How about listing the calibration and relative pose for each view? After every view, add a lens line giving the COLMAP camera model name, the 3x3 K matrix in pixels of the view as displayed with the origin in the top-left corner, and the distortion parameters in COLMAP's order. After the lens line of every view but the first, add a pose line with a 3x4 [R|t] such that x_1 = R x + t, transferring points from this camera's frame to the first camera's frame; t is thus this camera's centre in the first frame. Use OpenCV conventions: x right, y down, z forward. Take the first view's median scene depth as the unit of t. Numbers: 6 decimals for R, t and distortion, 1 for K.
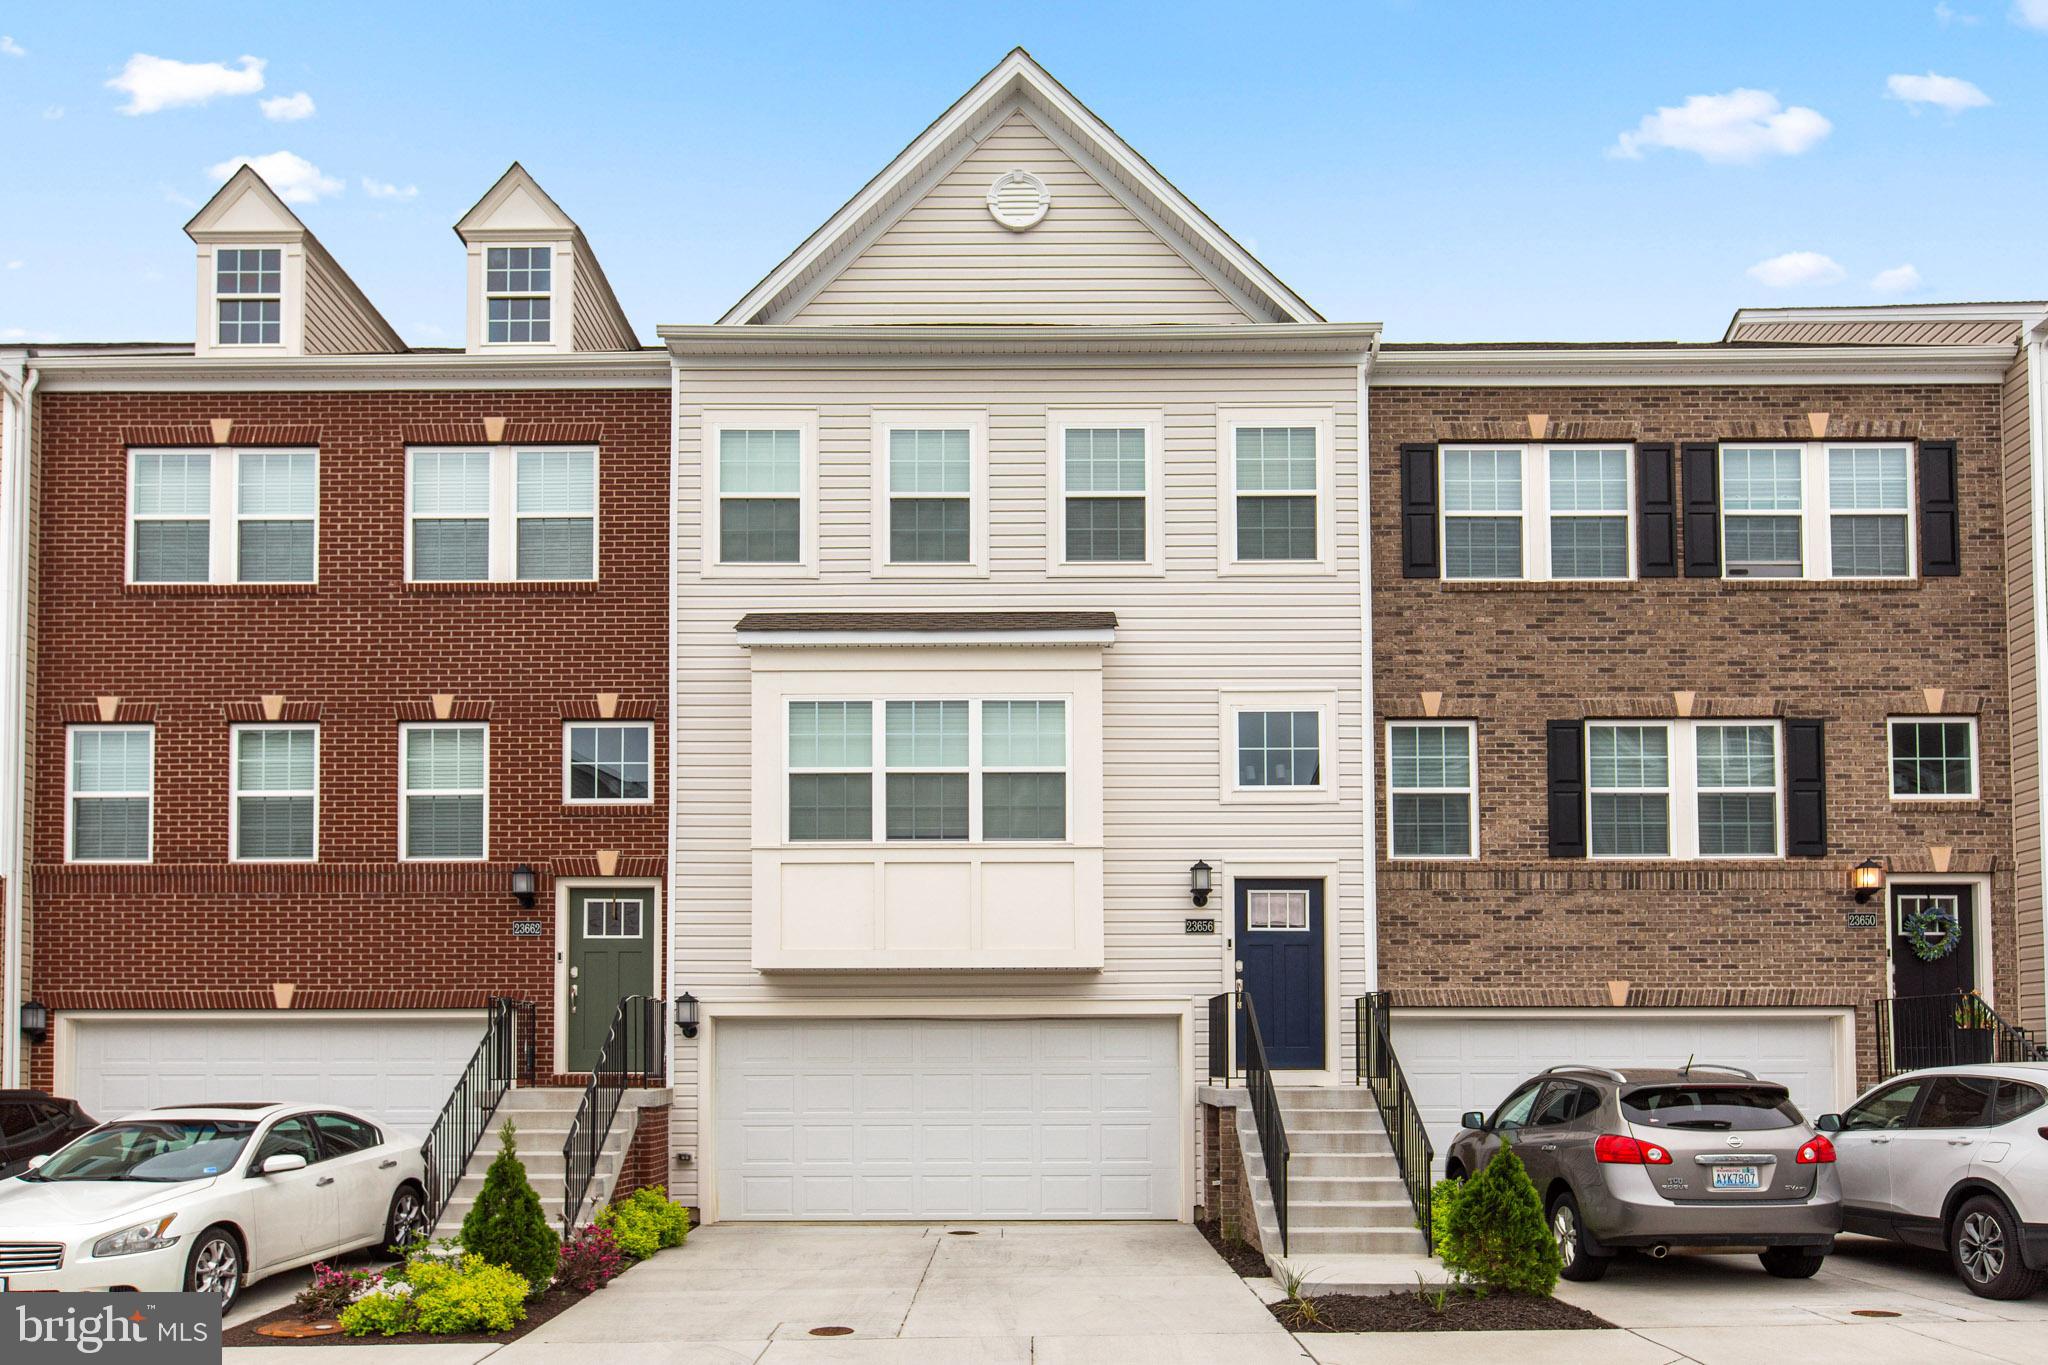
lens RADIAL K [[1497.9, 0, 1021.1], [0, 1497.9, 690.1], [0, 0, 1]] dist [0.007149, -0.006929]
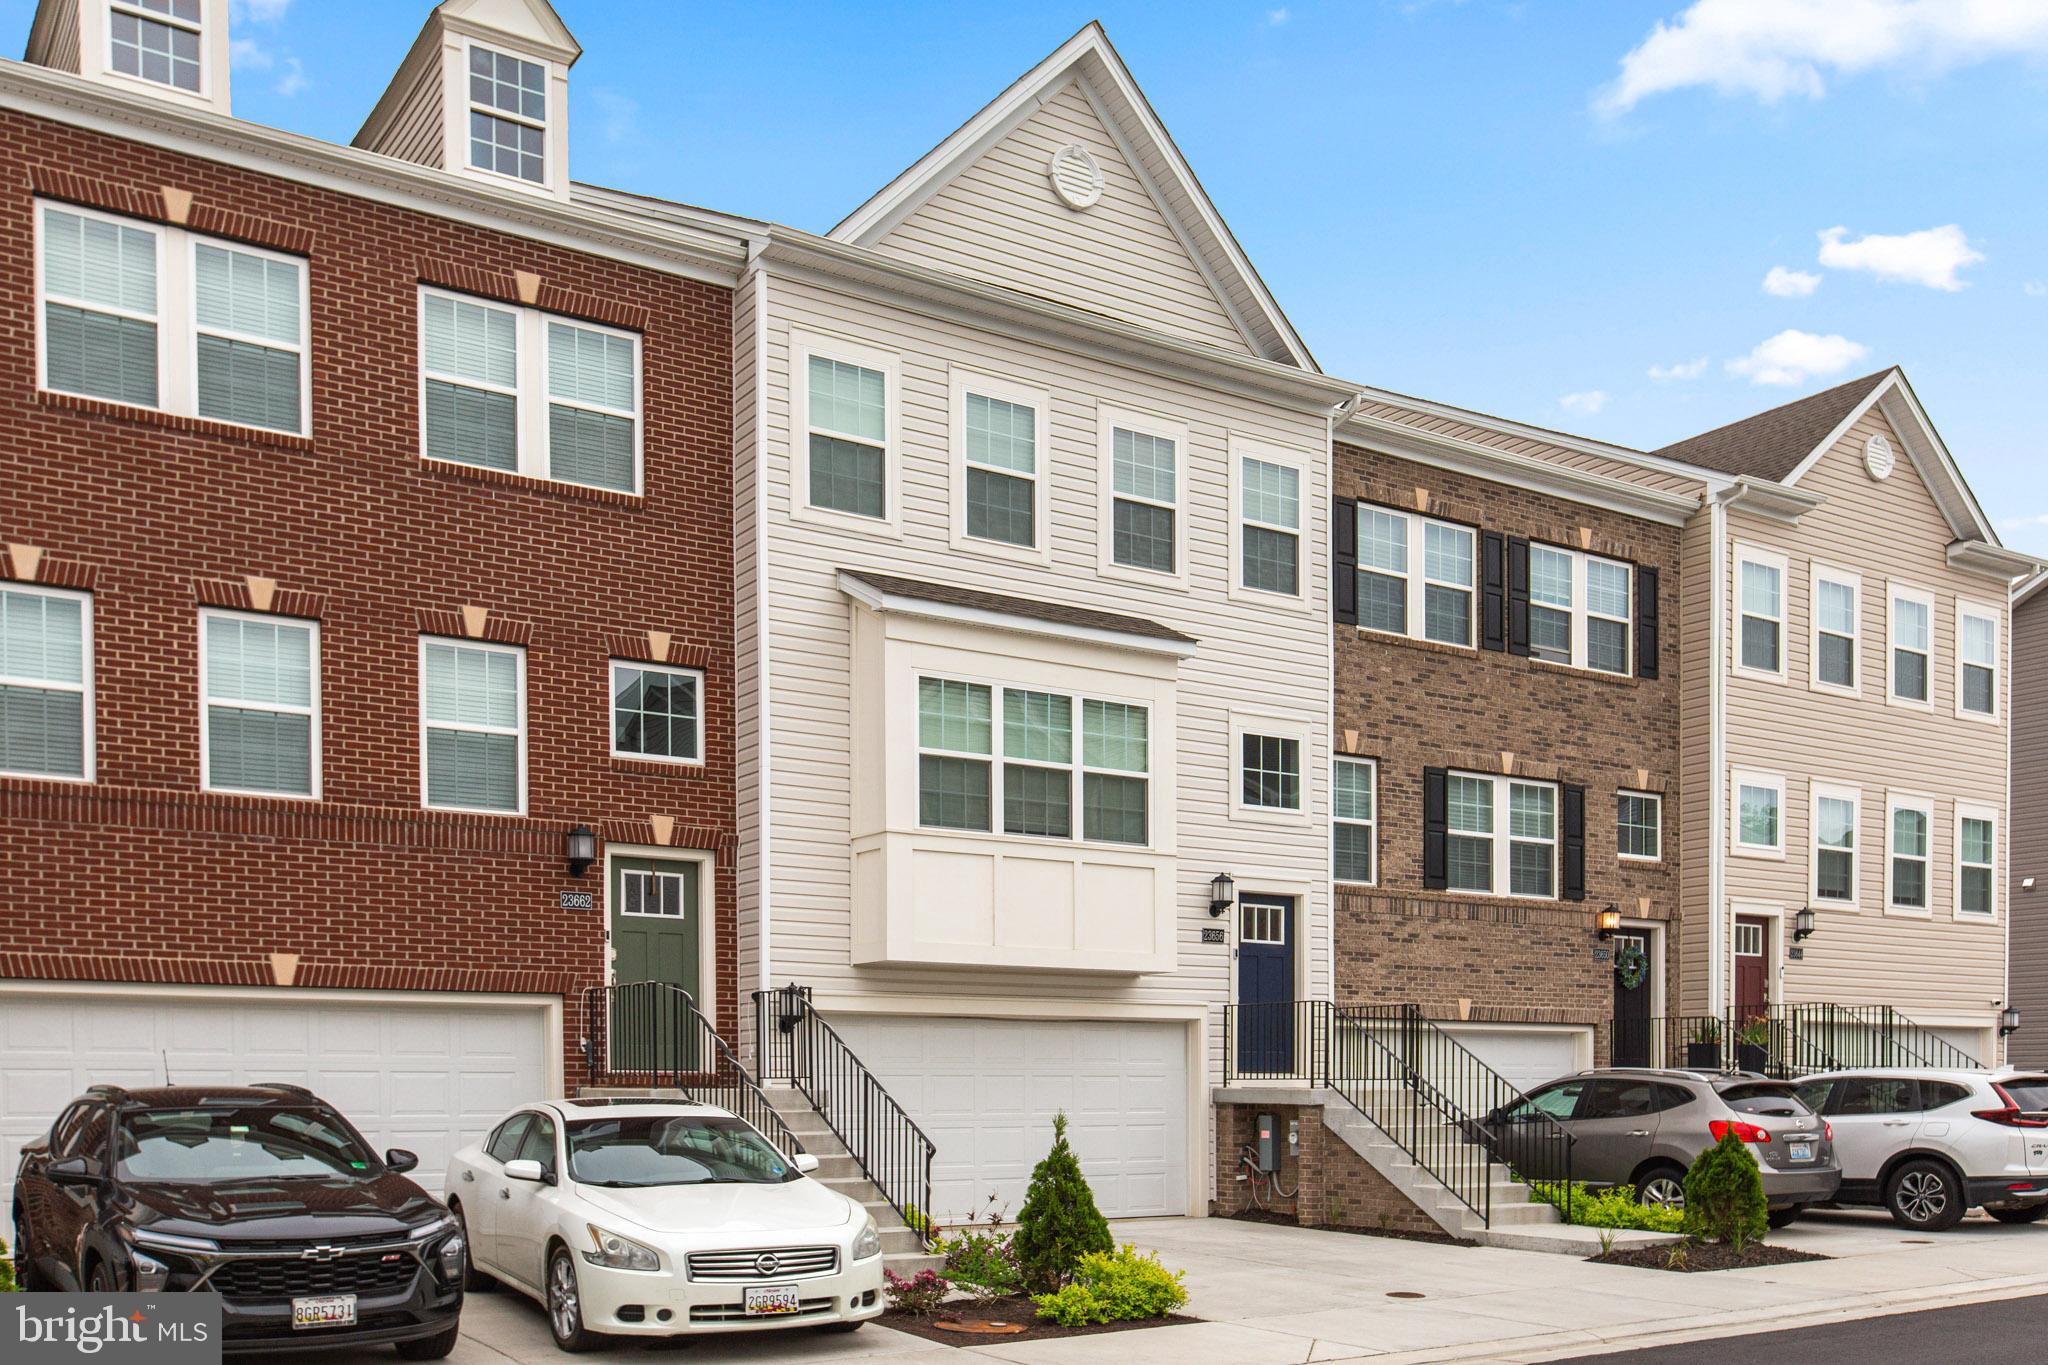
lens RADIAL K [[1782.5, 0, 1032.3], [0, 1782.5, 680.2], [0, 0, 1]] dist [-0.004386, 0.017026]
pose [[0.844087, 0.121848, 0.522179, -0.618339], [-0.133584, 0.990919, -0.015292, 0.016413], [-0.519301, -0.056847, 0.852699, 0.018323]]
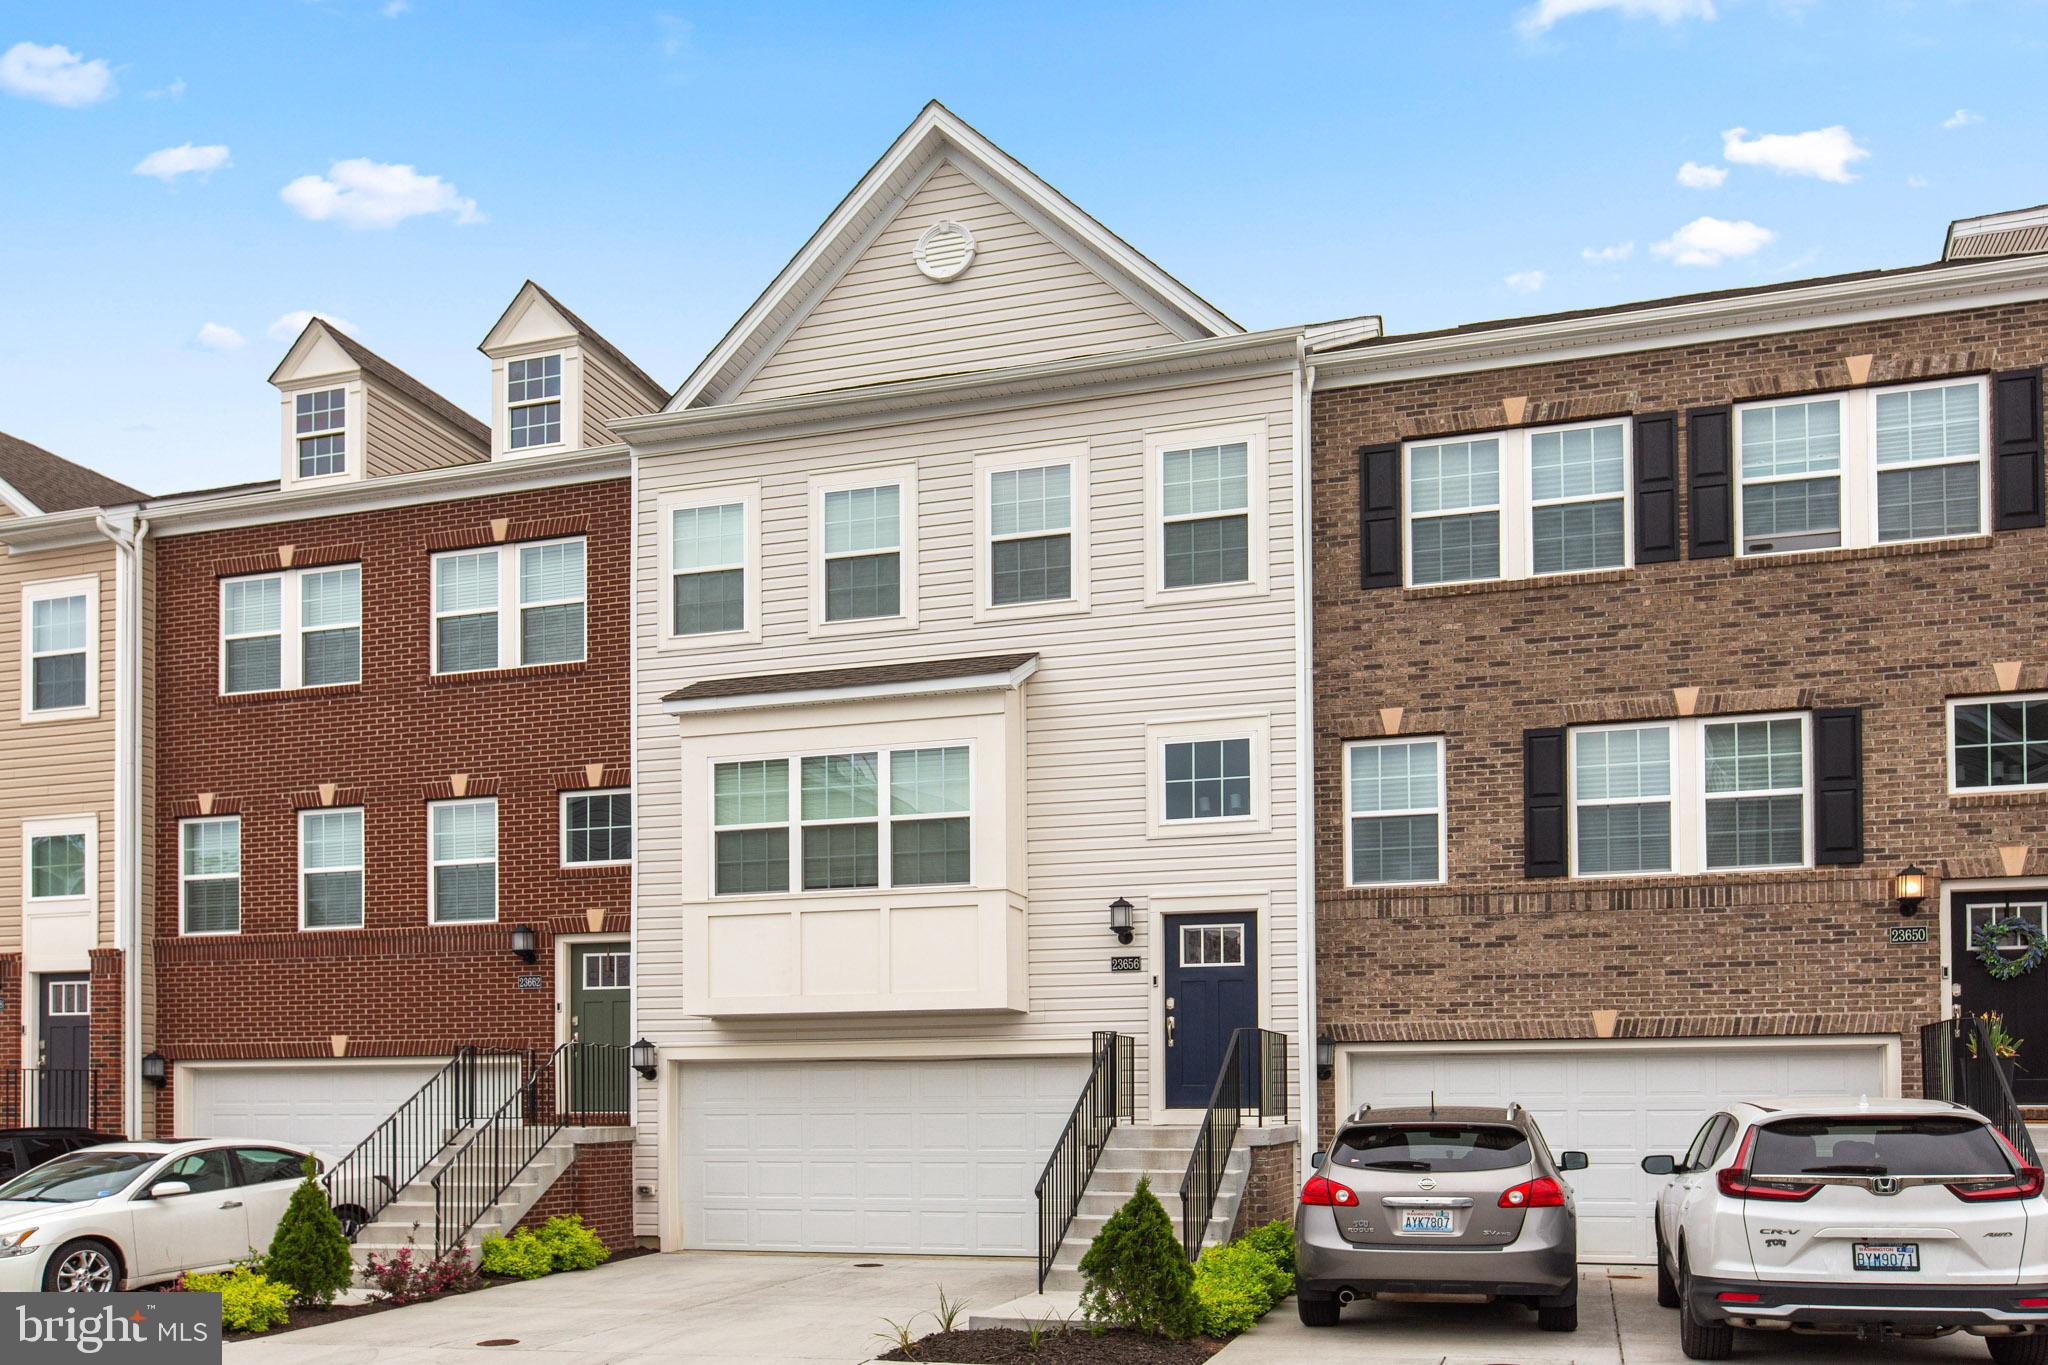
lens RADIAL K [[1542.0, 0, 994.9], [0, 1542.0, 739.7], [0, 0, 1]] dist [0.001552, -0.002765]
pose [[0.962871, -0.065035, -0.262012, 0.294220], [0.068855, 0.997612, 0.005416, -0.001496], [0.261034, -0.023256, 0.965049, -0.002122]]
